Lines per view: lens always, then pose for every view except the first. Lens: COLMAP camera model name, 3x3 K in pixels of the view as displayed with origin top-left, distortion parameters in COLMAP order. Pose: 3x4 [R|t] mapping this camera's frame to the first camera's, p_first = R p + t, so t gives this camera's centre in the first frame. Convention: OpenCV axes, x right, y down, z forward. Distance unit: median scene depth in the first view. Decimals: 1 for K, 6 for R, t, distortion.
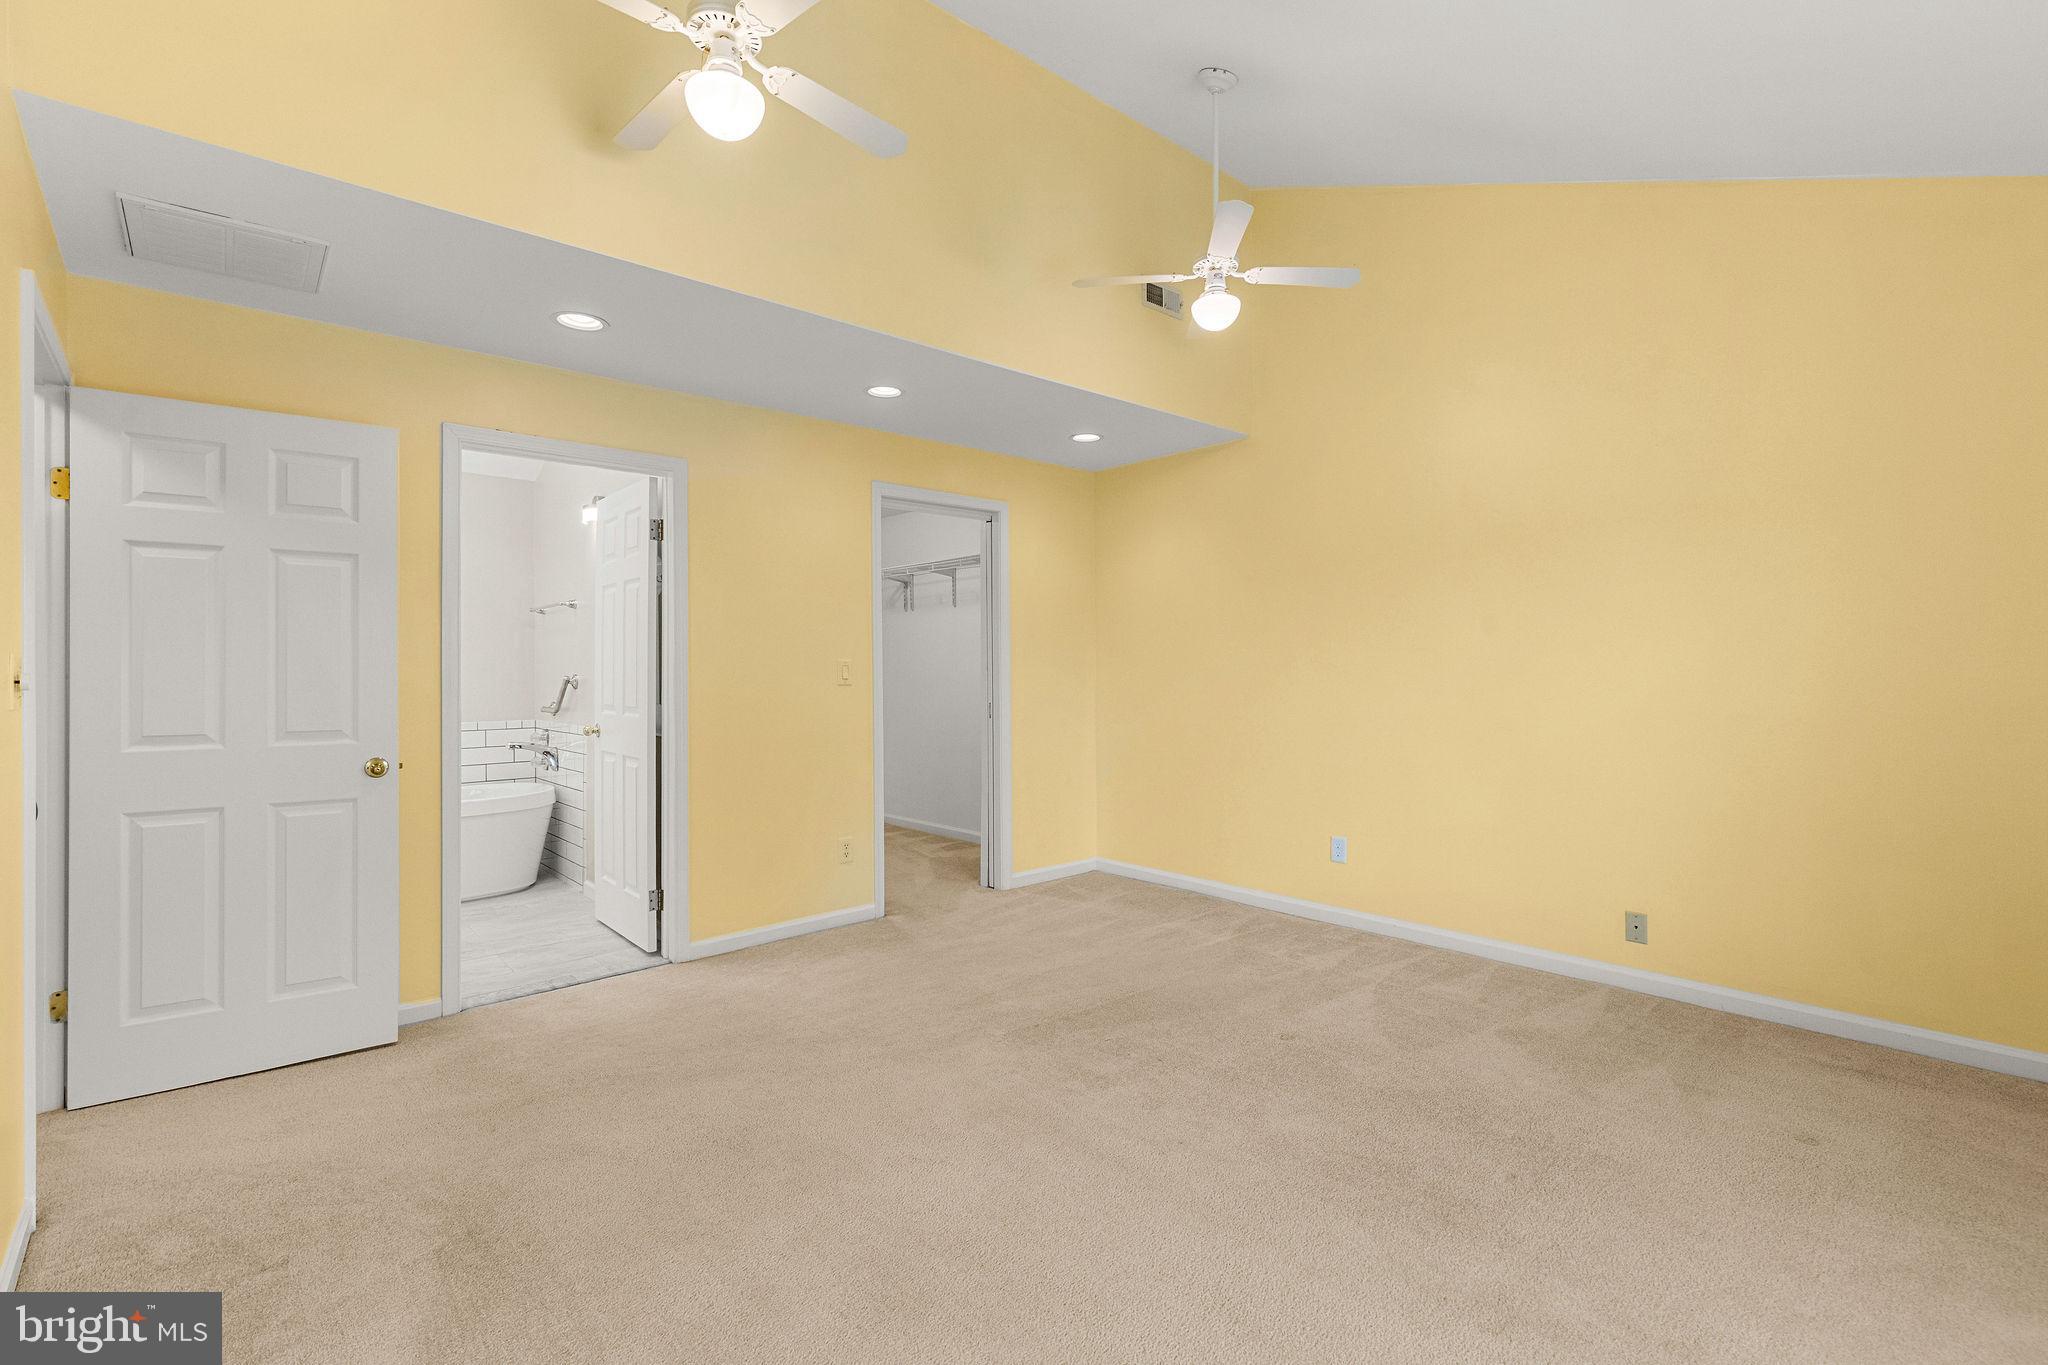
lens RADIAL K [[928.9, 0, 1023.0], [0, 928.9, 673.4], [0, 0, 1]] dist [0.008072, -0.001509]
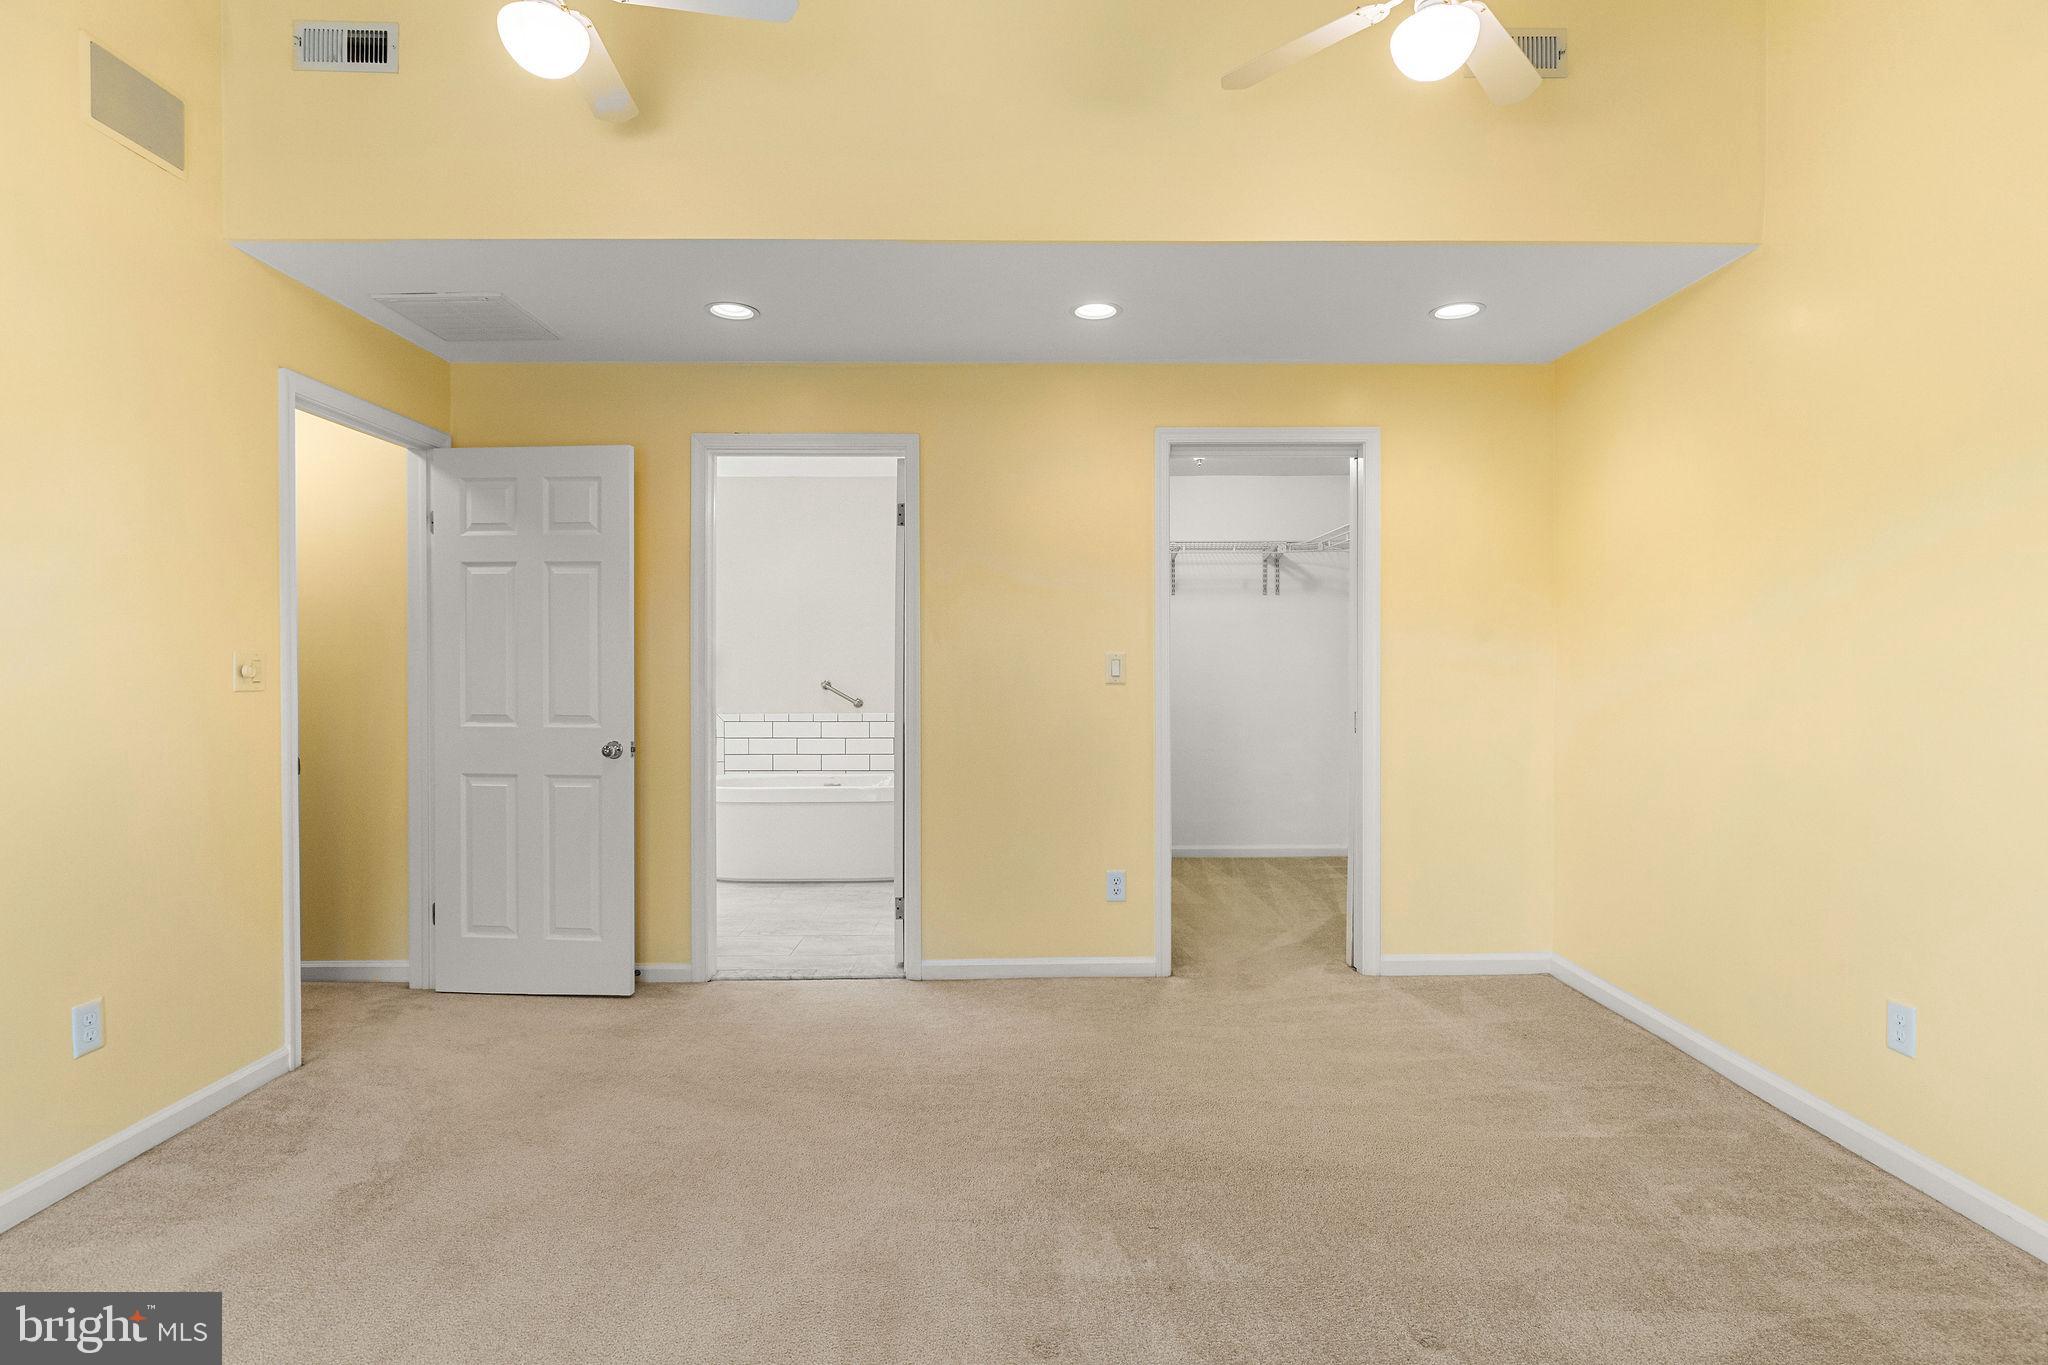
lens RADIAL K [[1017.1, 0, 1024.0], [0, 1017.1, 682.5], [0, 0, 1]] dist [-0.000017, -0.000829]
pose [[0.751385, 0.012082, -0.659754, 0.429828], [-0.005883, 0.999915, 0.011612, 0.002332], [0.659838, -0.004844, 0.751392, 0.353885]]
